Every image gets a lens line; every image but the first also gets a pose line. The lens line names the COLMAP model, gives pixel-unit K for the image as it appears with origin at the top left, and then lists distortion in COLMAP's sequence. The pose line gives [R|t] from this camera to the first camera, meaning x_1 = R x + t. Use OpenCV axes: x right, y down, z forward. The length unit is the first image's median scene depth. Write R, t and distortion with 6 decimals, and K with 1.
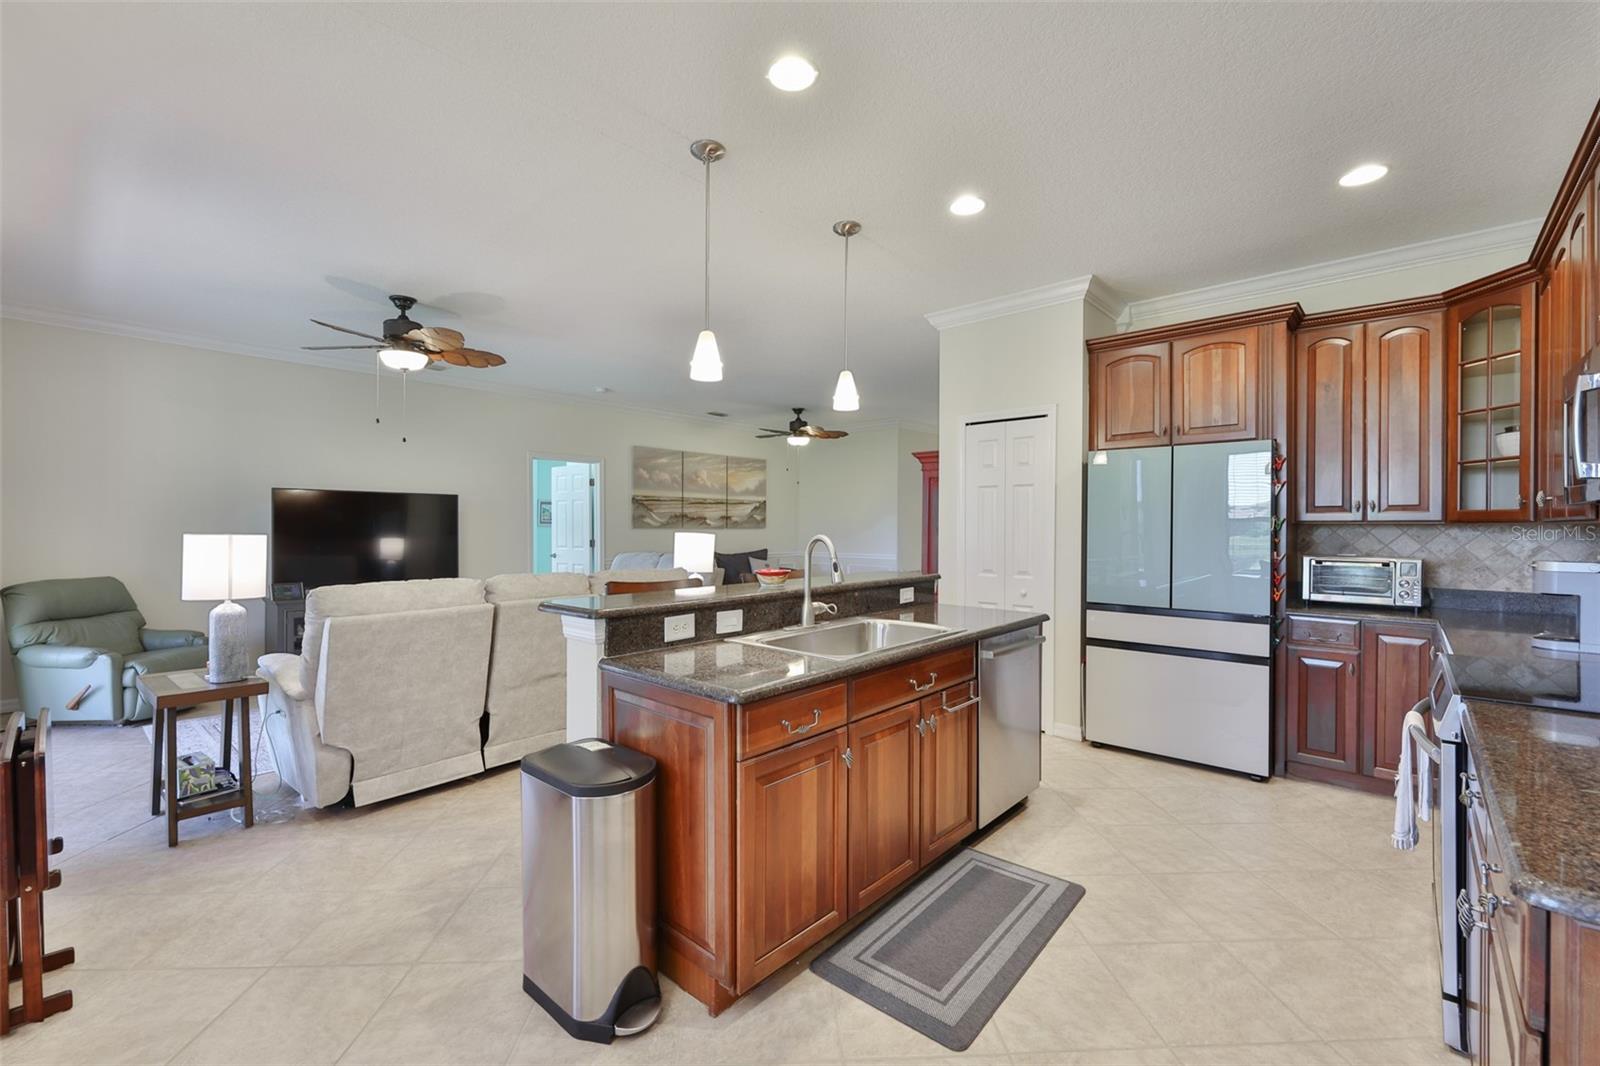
lens RADIAL K [[677.6, 0, 797.8], [0, 677.6, 527.2], [0, 0, 1]] dist [-0.001181, 0.000051]
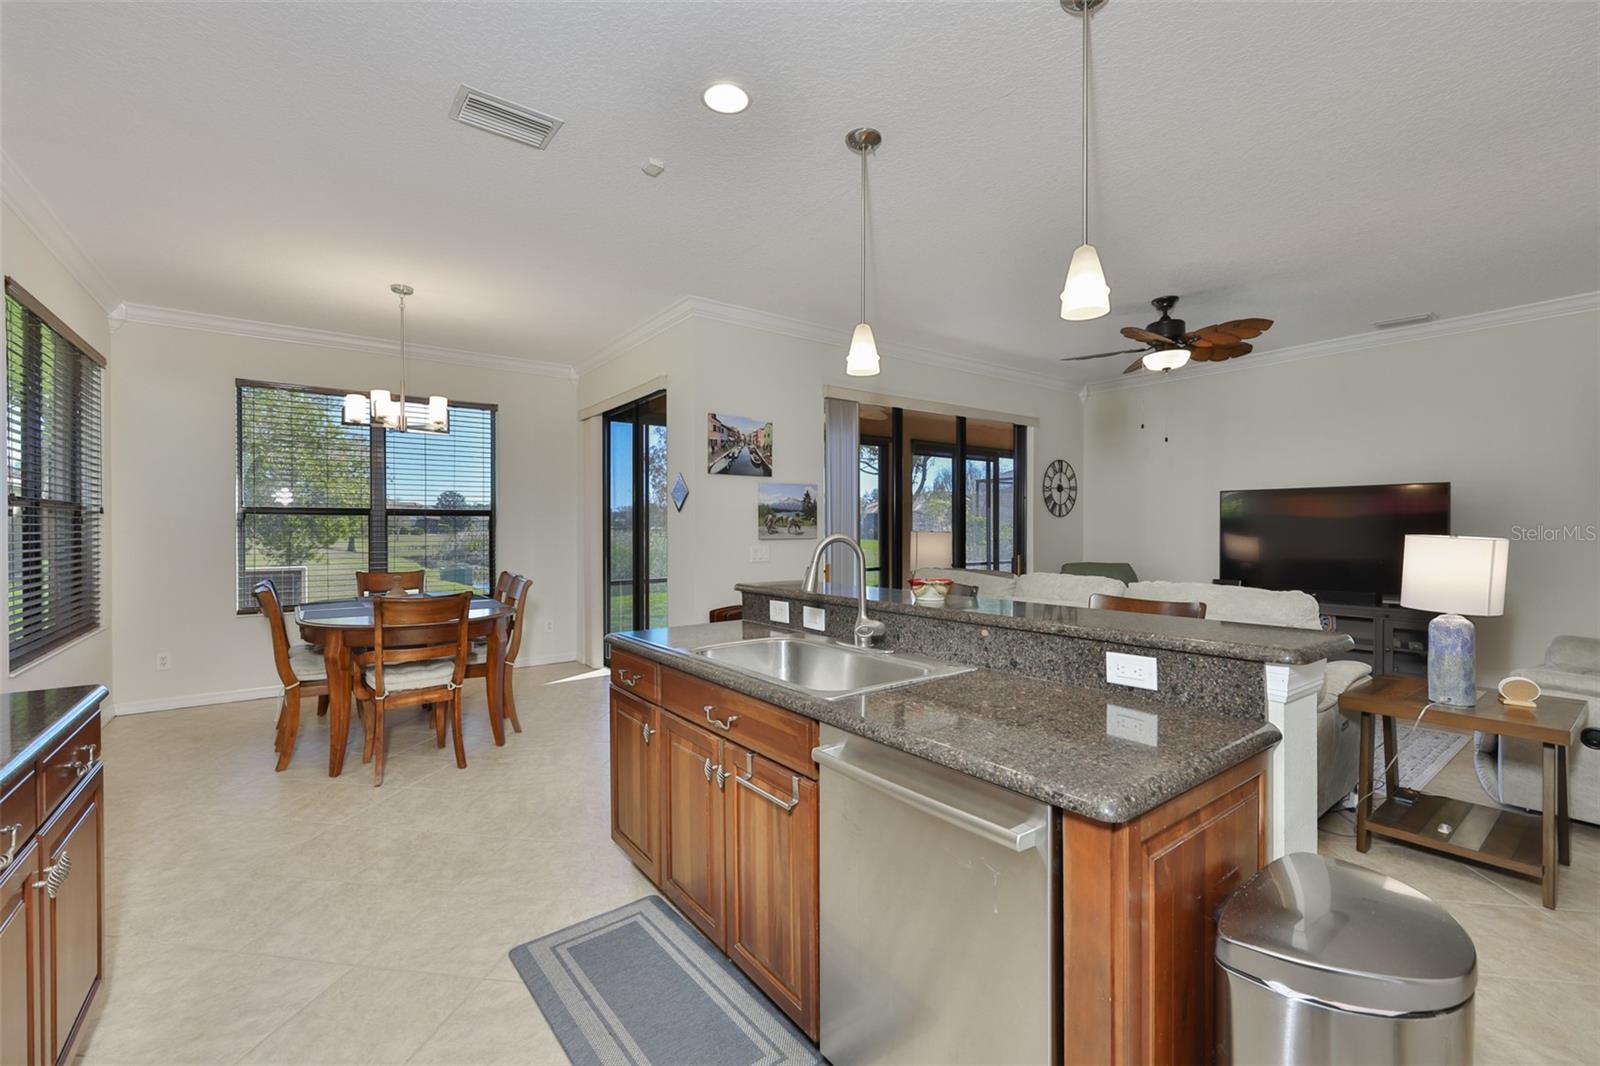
lens RADIAL K [[677.6, 0, 796.0], [0, 677.6, 522.2], [0, 0, 1]] dist [-0.001181, 0.000051]
pose [[-0.199444, -0.009011, -0.979868, 0.508343], [0.000372, 0.999957, -0.009272, 0.002140], [0.979909, -0.002214, -0.199432, 0.662656]]
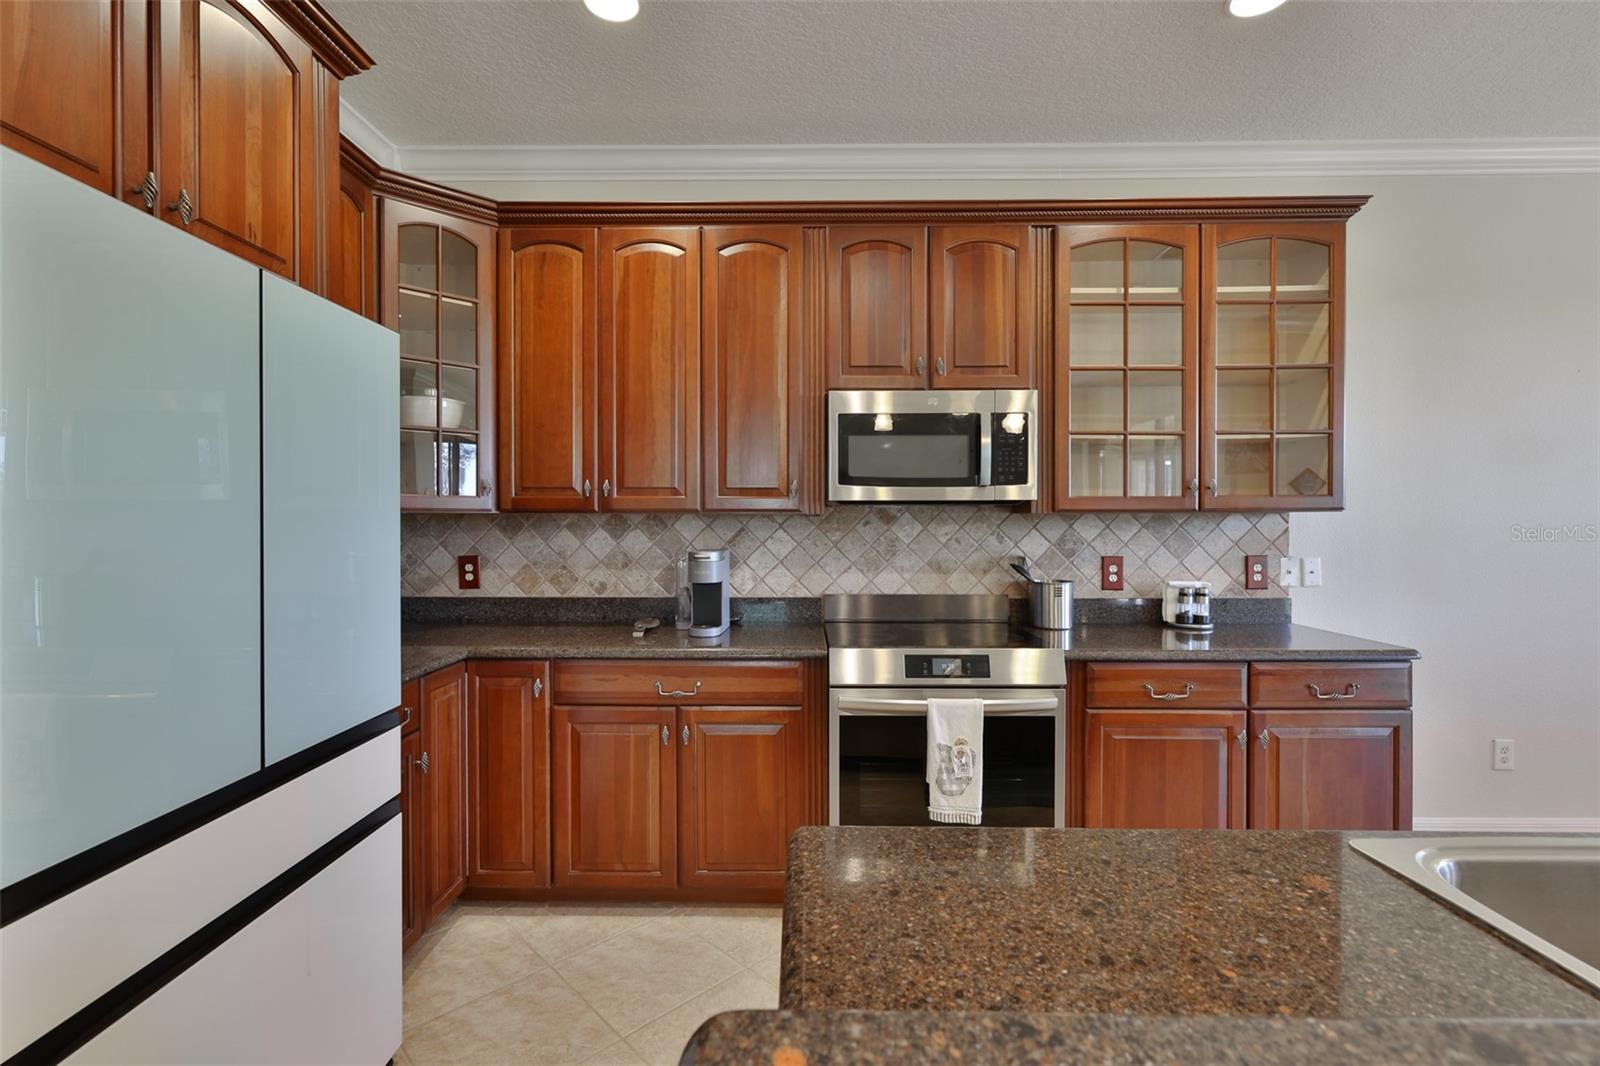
lens RADIAL K [[713.6, 0, 799.7], [0, 713.6, 524.8], [0, 0, 1]] dist [-0.001176, -0.000116]
pose [[-0.656743, -0.011503, 0.754026, 0.104629], [-0.003006, 0.999916, 0.012636, -0.002737], [-0.754108, 0.006032, -0.656723, 0.863032]]
